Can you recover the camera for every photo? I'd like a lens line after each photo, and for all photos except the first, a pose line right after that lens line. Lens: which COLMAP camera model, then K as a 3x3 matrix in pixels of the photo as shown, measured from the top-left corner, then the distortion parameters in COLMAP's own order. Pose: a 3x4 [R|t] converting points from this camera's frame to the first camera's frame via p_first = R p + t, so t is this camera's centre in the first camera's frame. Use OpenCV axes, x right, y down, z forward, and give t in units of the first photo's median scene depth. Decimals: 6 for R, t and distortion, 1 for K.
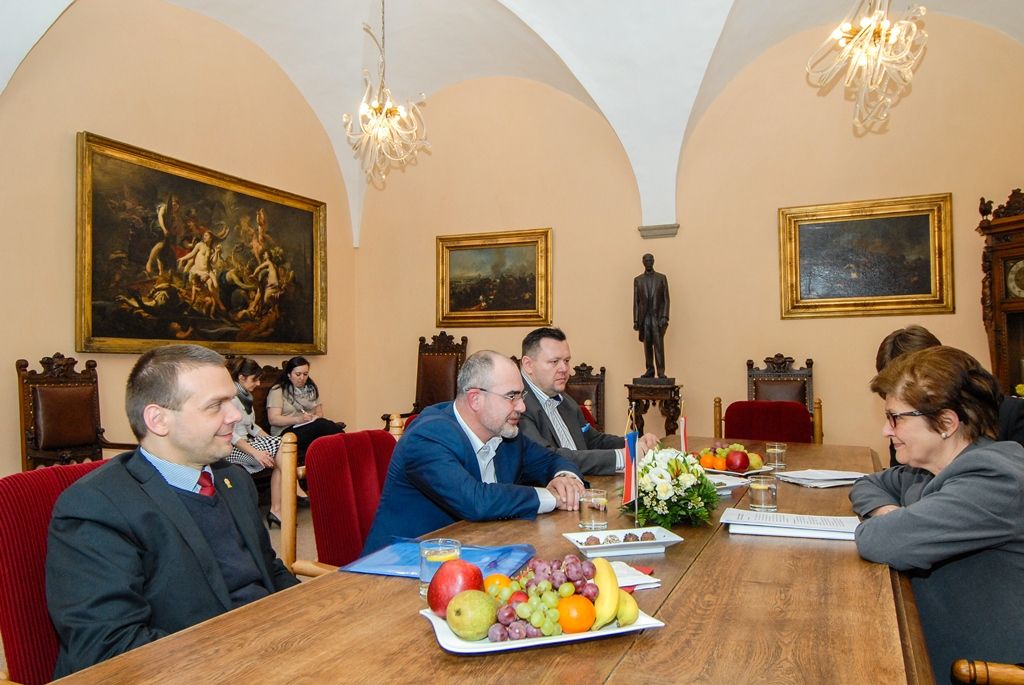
lens RADIAL K [[711.4, 0, 512.4], [0, 711.4, 343.5], [0, 0, 1]] dist [0.001982, 0.000262]
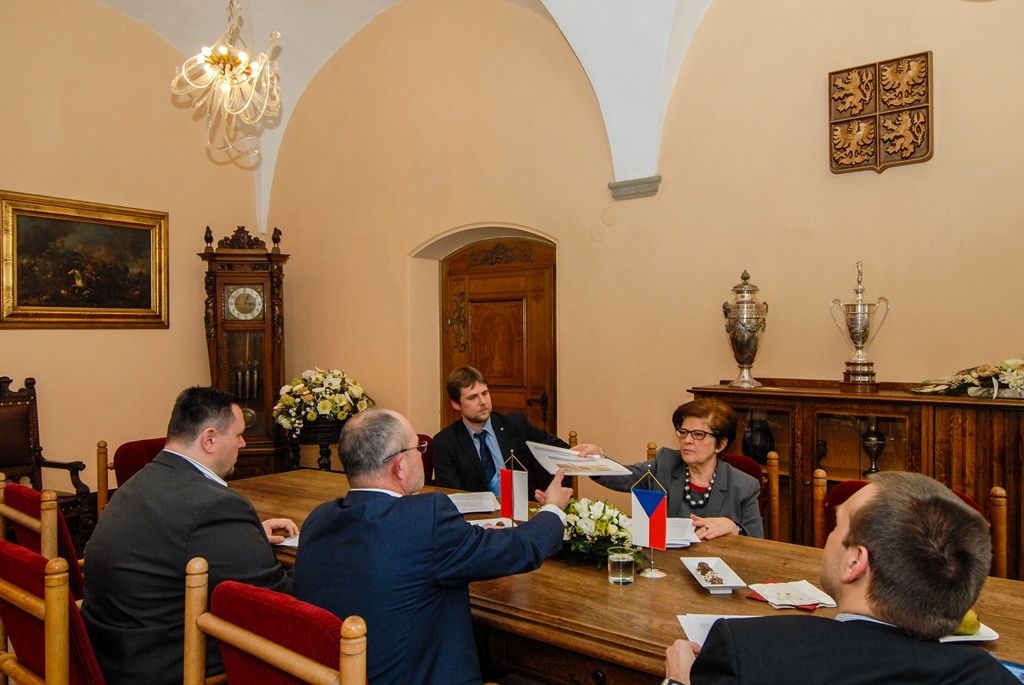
lens RADIAL K [[739.7, 0, 513.2], [0, 739.7, 342.7], [0, 0, 1]] dist [-0.000608, 0.000209]
pose [[0.199176, -0.000915, 0.979963, -0.343671], [-0.018789, 0.999812, 0.004753, -0.036582], [-0.979784, -0.019359, 0.199121, 0.285813]]
